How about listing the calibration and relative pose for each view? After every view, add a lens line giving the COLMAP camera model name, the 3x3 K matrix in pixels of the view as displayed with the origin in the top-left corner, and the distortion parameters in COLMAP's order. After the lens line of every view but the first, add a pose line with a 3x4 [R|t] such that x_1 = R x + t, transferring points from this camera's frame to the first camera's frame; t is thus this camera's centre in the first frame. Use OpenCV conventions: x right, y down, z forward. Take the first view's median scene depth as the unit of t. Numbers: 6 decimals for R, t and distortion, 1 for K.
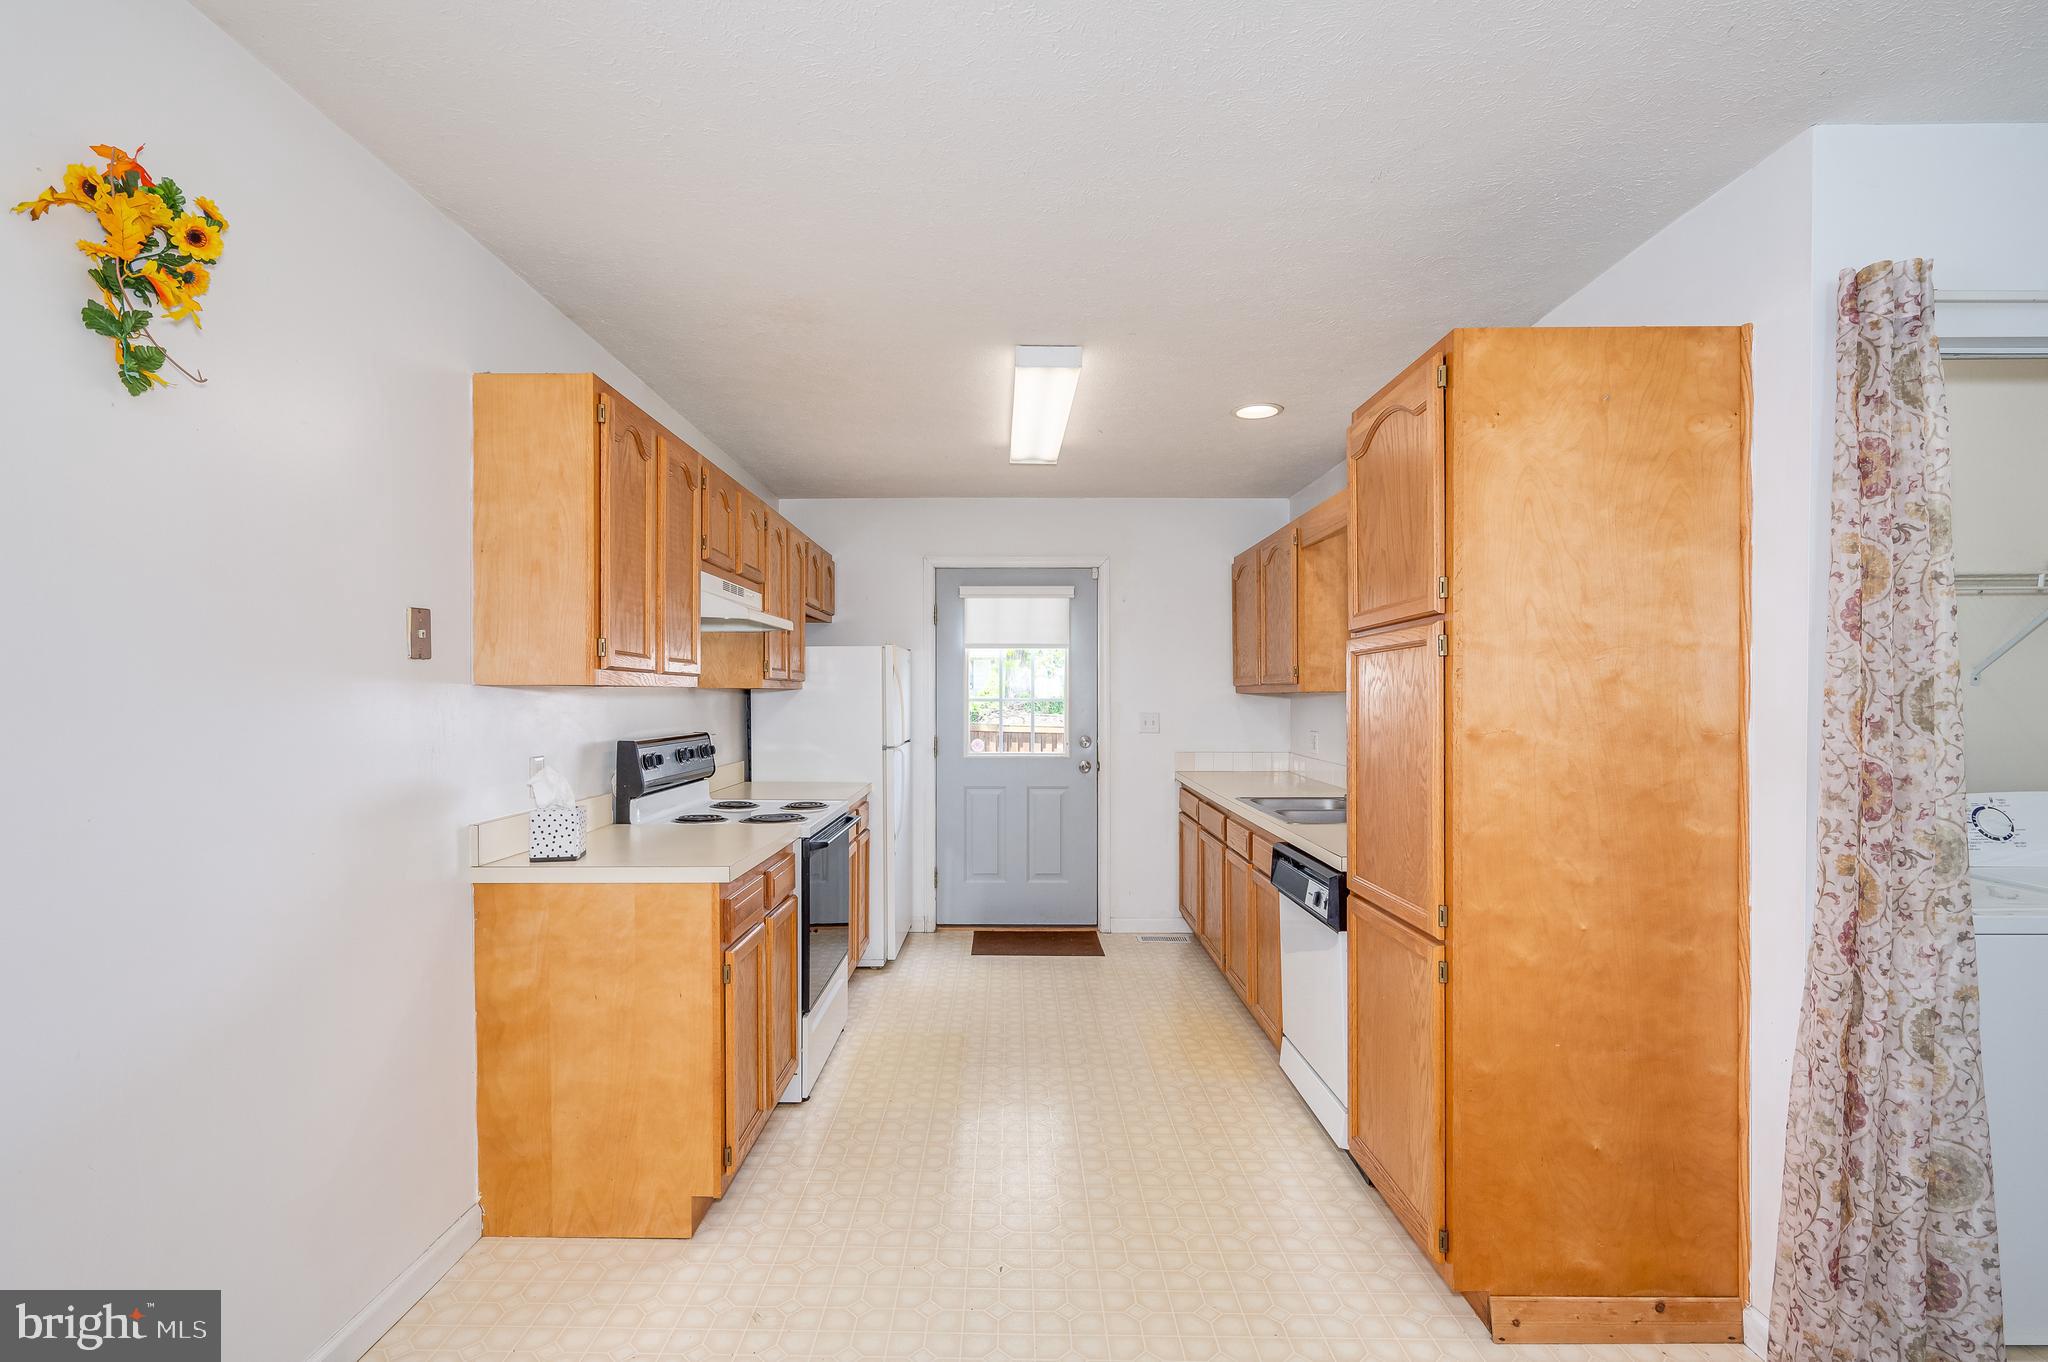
lens RADIAL K [[977.0, 0, 1011.8], [0, 977.0, 678.9], [0, 0, 1]] dist [0.000568, 0.000018]
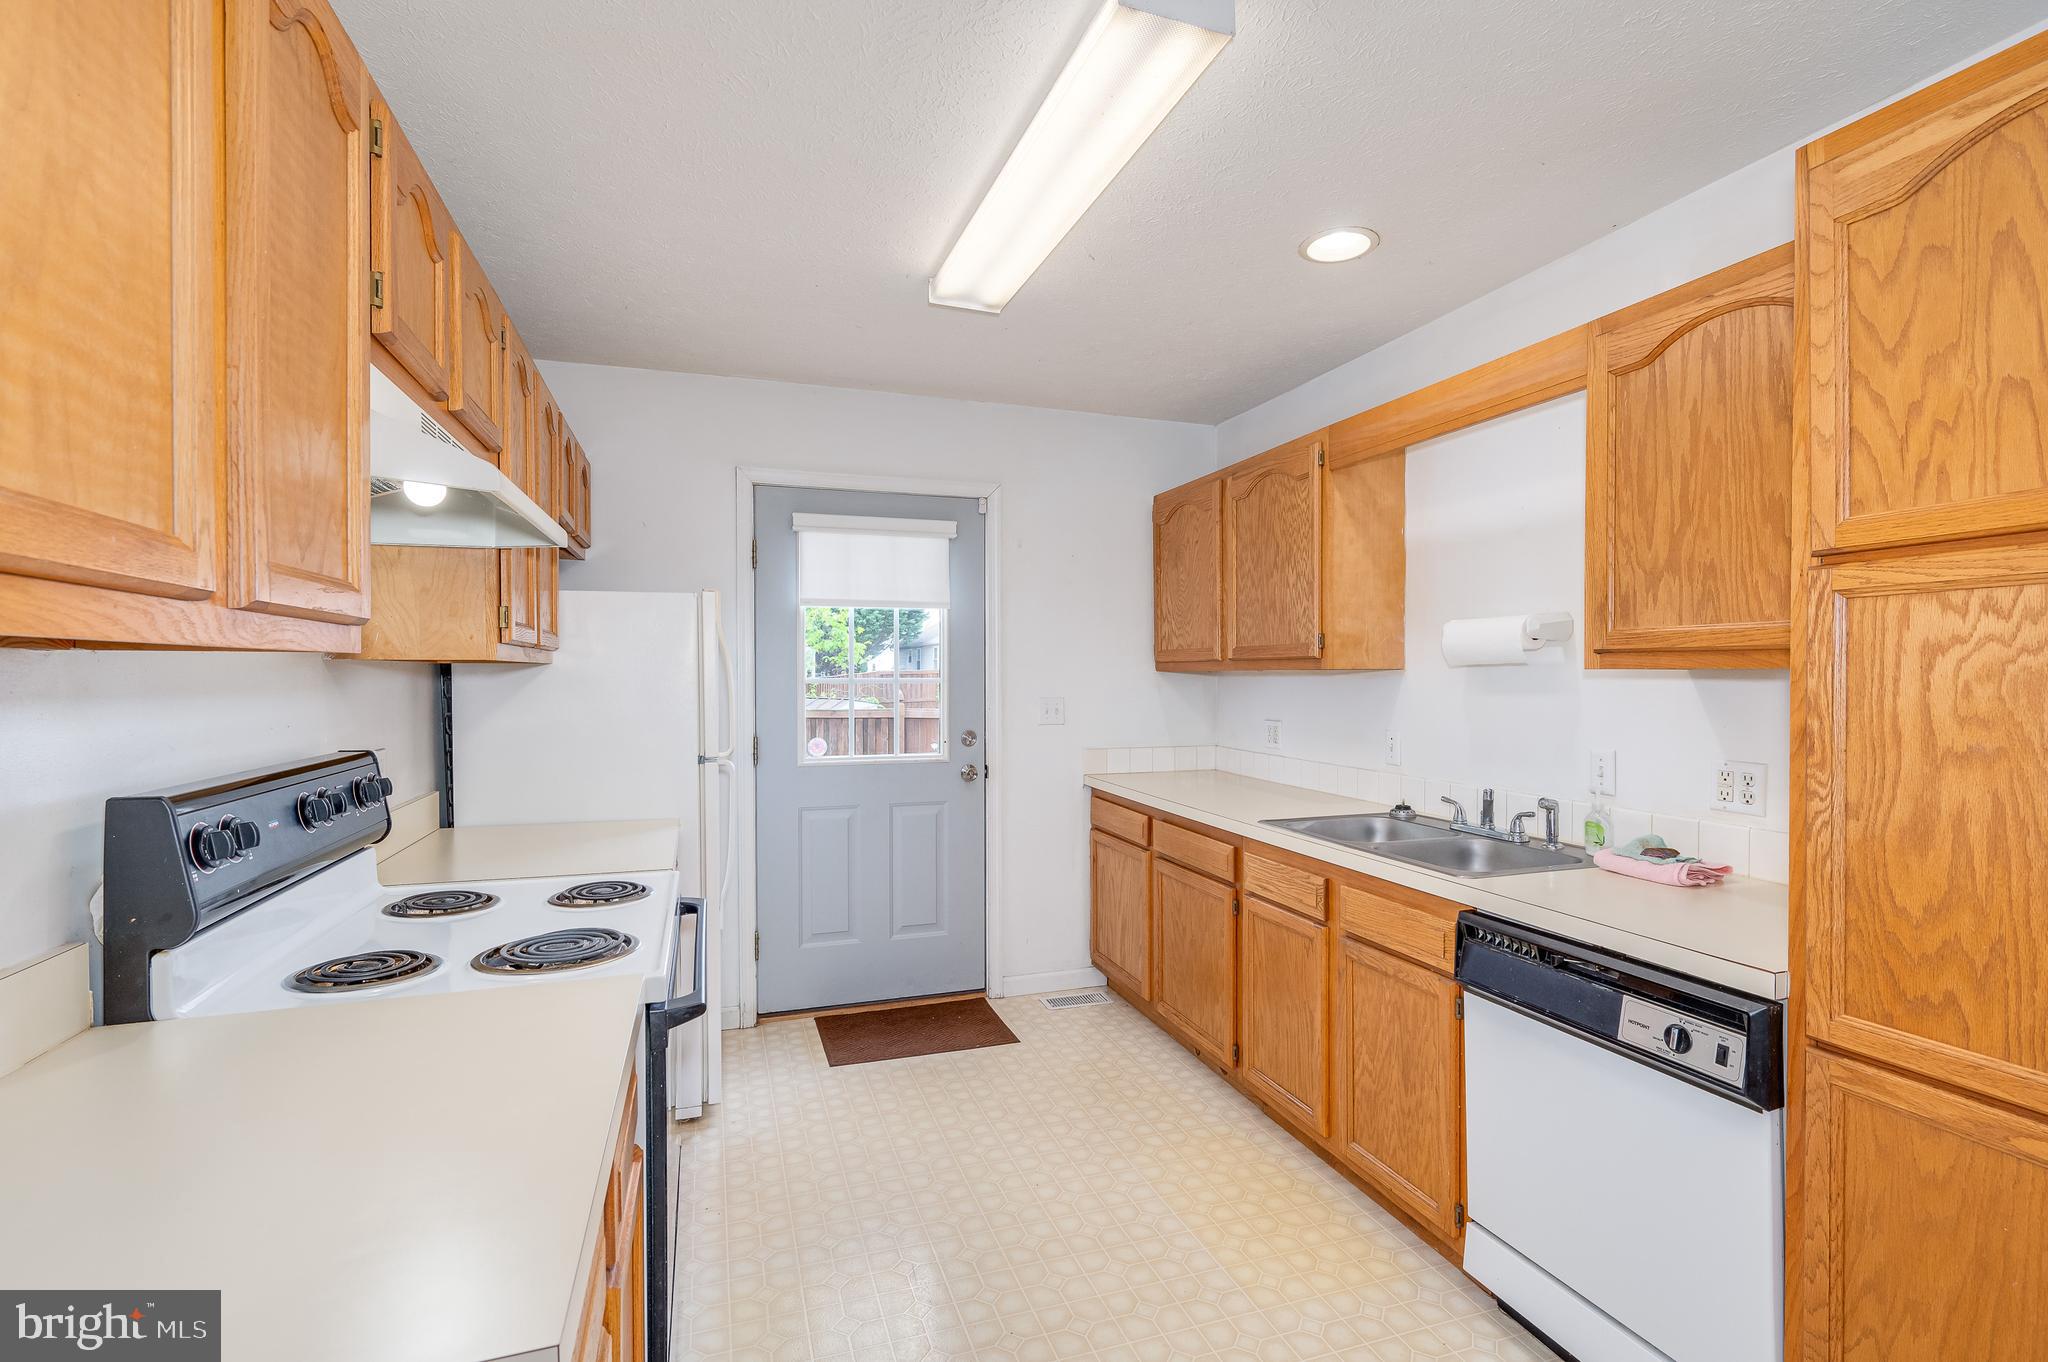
lens RADIAL K [[946.5, 0, 1023.4], [0, 946.5, 678.3], [0, 0, 1]] dist [0.001254, 0.000214]
pose [[0.946714, -0.000975, 0.322074, -0.134002], [-0.005666, 0.999790, 0.019682, 0.006928], [-0.322026, -0.020458, 0.946510, 0.385411]]
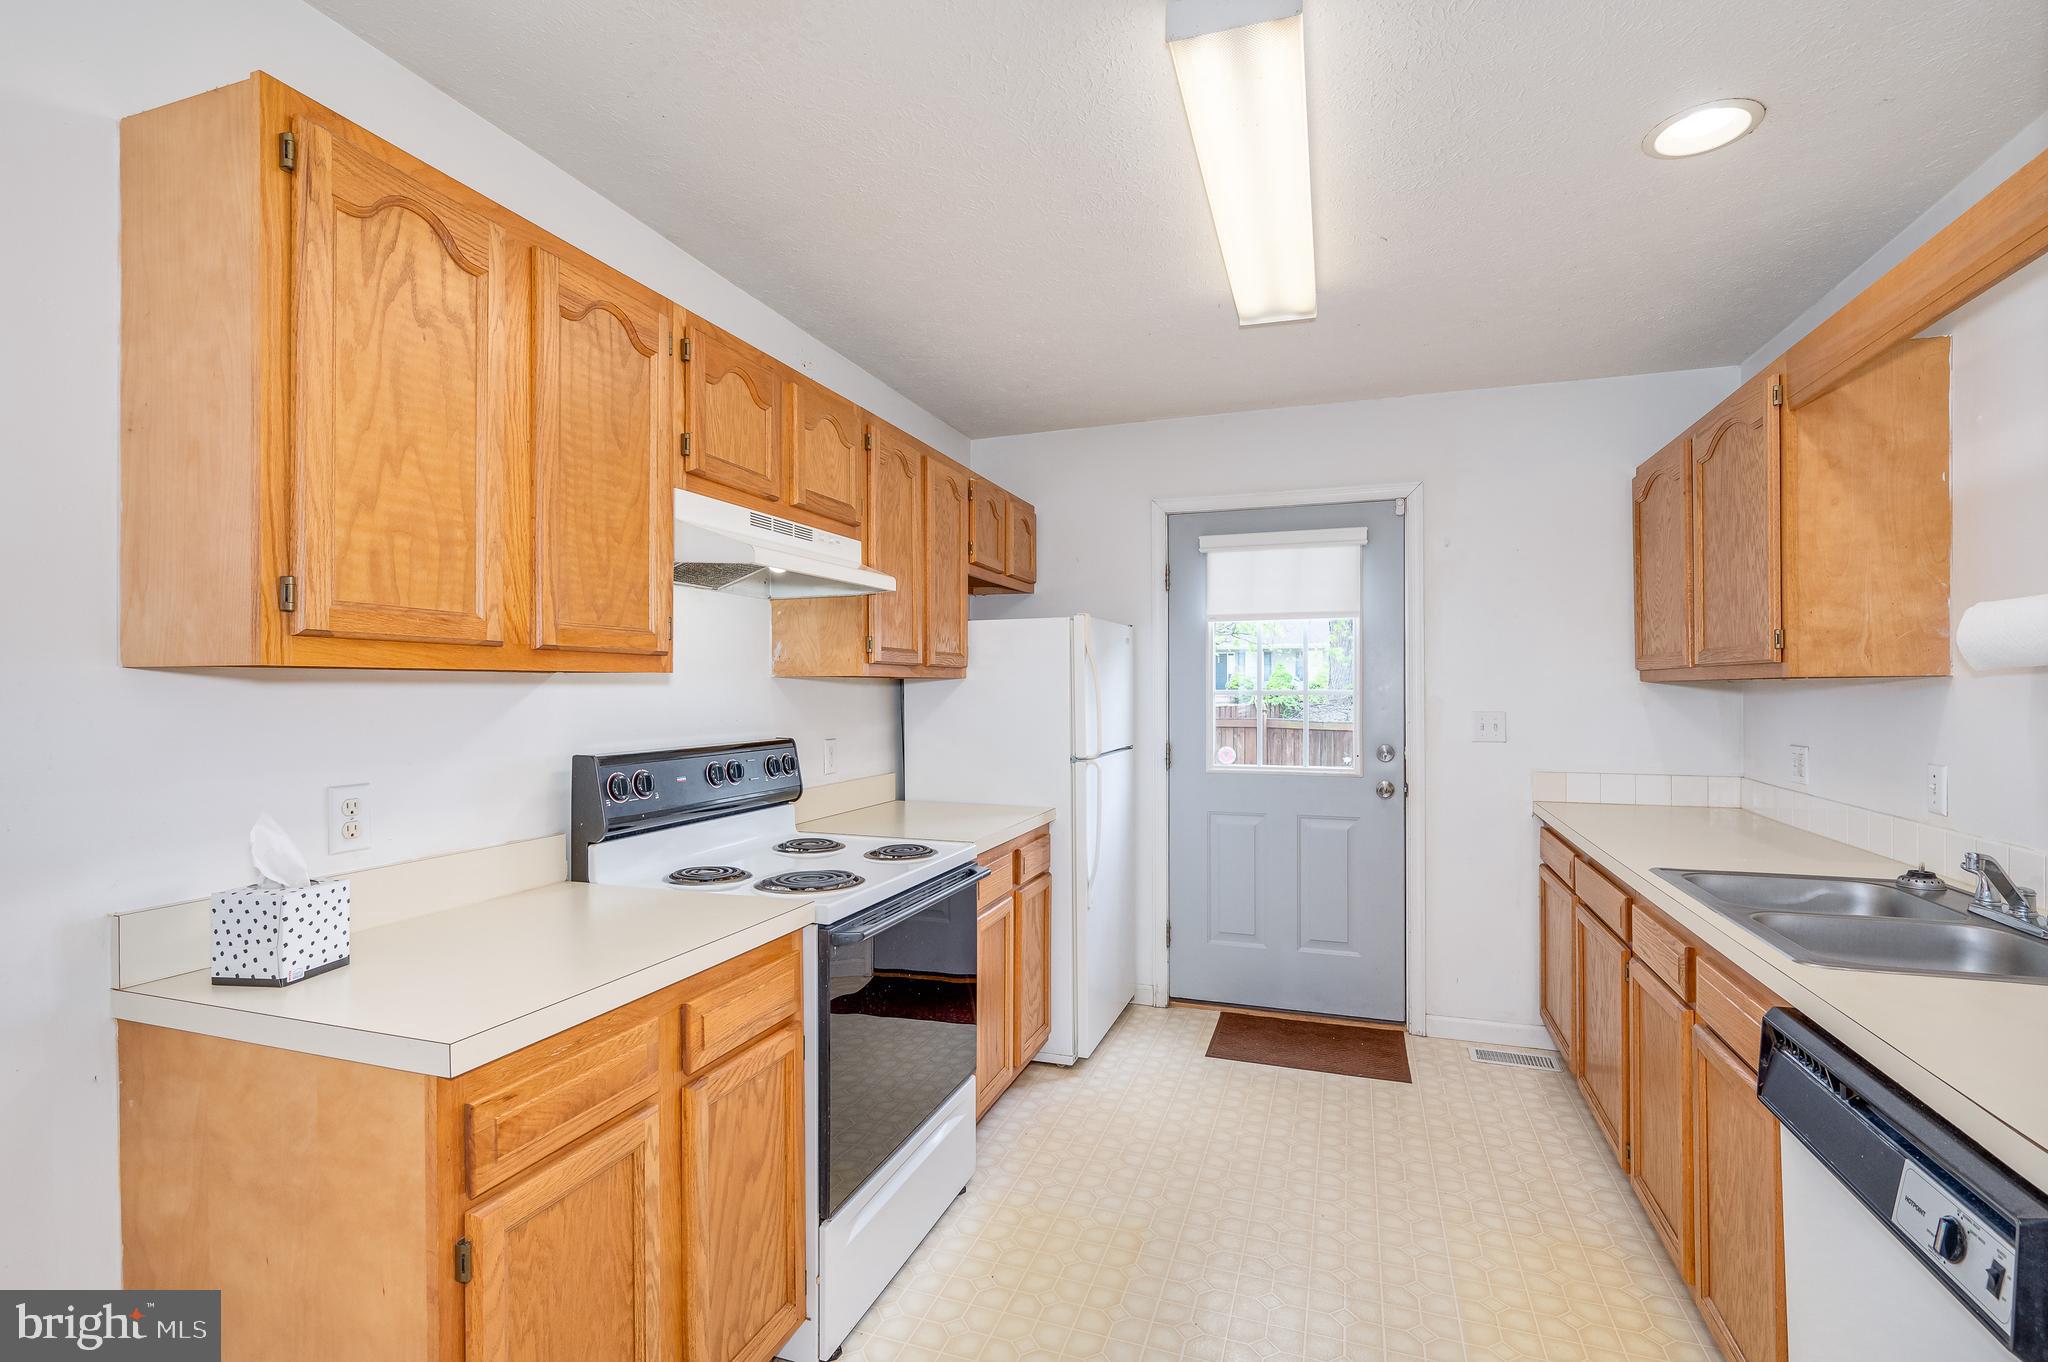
lens RADIAL K [[936.0, 0, 1024.0], [0, 936.0, 681.0], [0, 0, 1]] dist [-0.000255, -0.000182]
pose [[0.942740, -0.004663, -0.333495, 0.065882], [0.007748, 0.999939, 0.007919, 0.007540], [0.333437, -0.010049, 0.942719, 0.352076]]
